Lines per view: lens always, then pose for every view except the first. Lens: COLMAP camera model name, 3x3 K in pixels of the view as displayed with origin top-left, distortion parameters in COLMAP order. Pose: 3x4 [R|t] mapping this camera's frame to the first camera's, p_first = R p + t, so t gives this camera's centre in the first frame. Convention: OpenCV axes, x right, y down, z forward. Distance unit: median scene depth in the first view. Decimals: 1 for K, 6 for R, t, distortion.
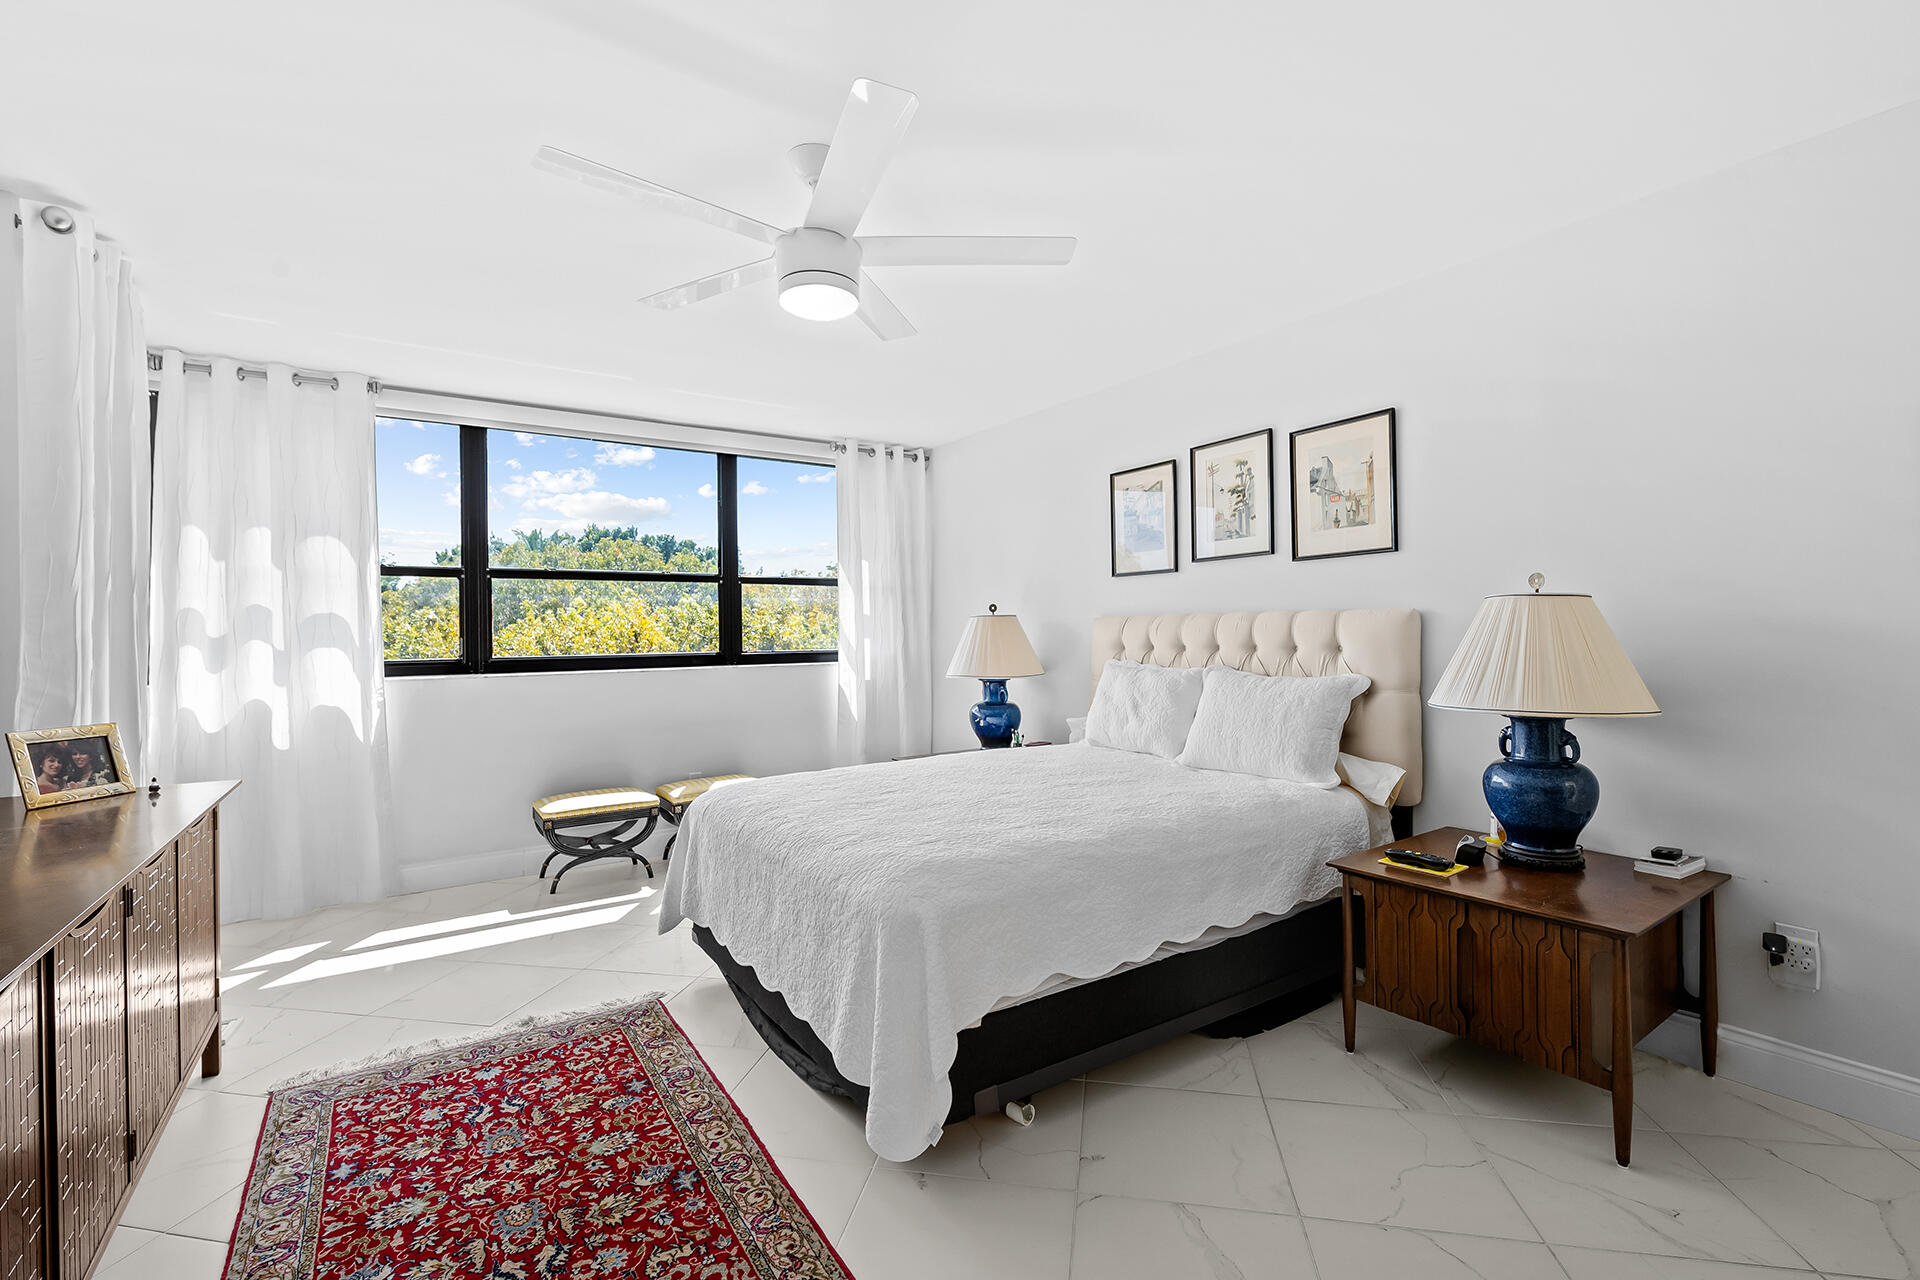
lens RADIAL K [[840.0, 0, 968.3], [0, 840.0, 636.9], [0, 0, 1]] dist [-0.001614, -0.000082]
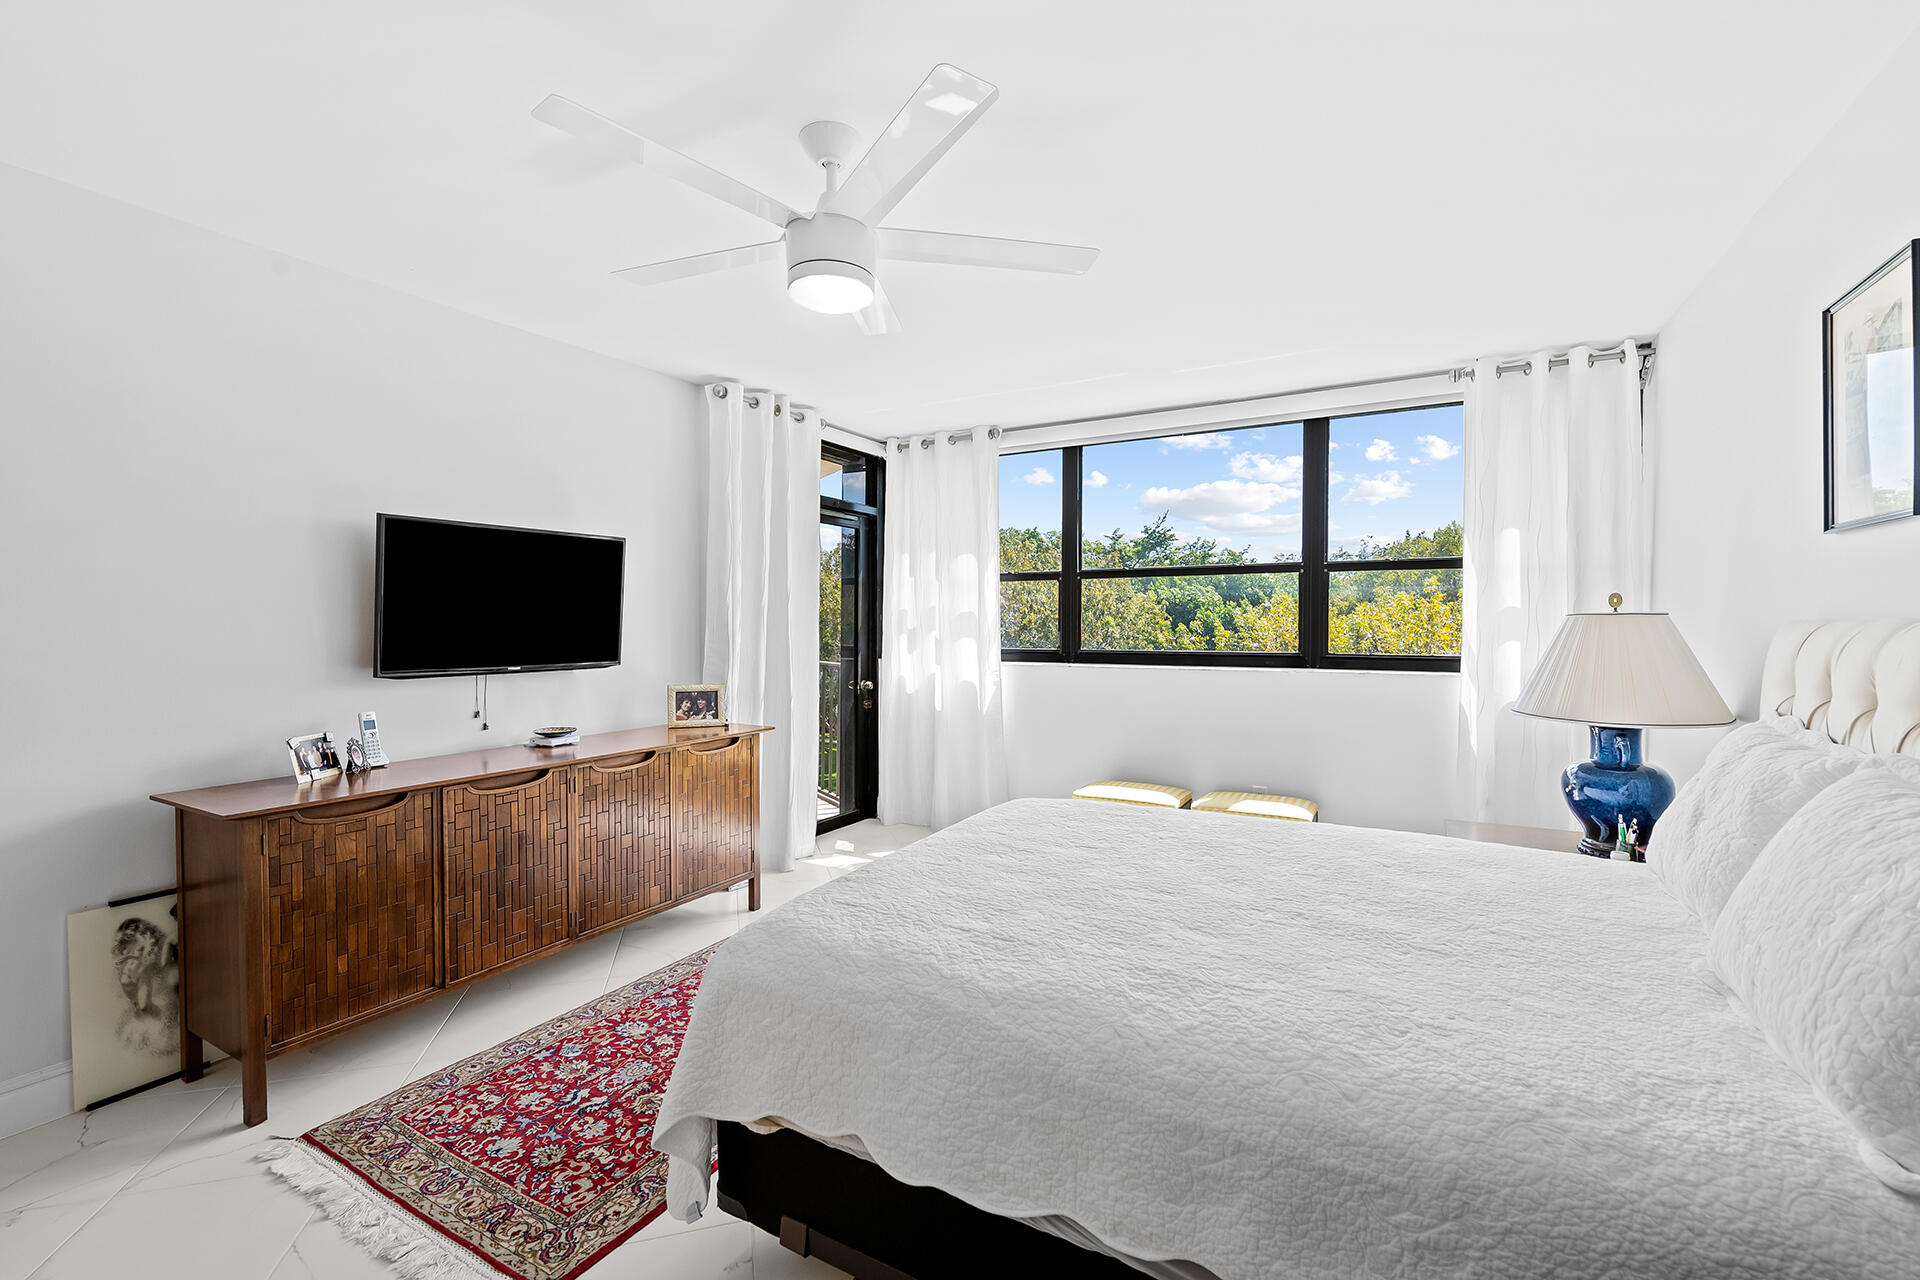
lens RADIAL K [[840.0, 0, 964.2], [0, 840.0, 622.7], [0, 0, 1]] dist [-0.001614, -0.000082]
pose [[0.430301, 0.016517, -0.902534, 0.387422], [-0.007285, 0.999864, 0.014825, -0.026929], [0.902656, 0.000195, 0.430363, 0.376651]]
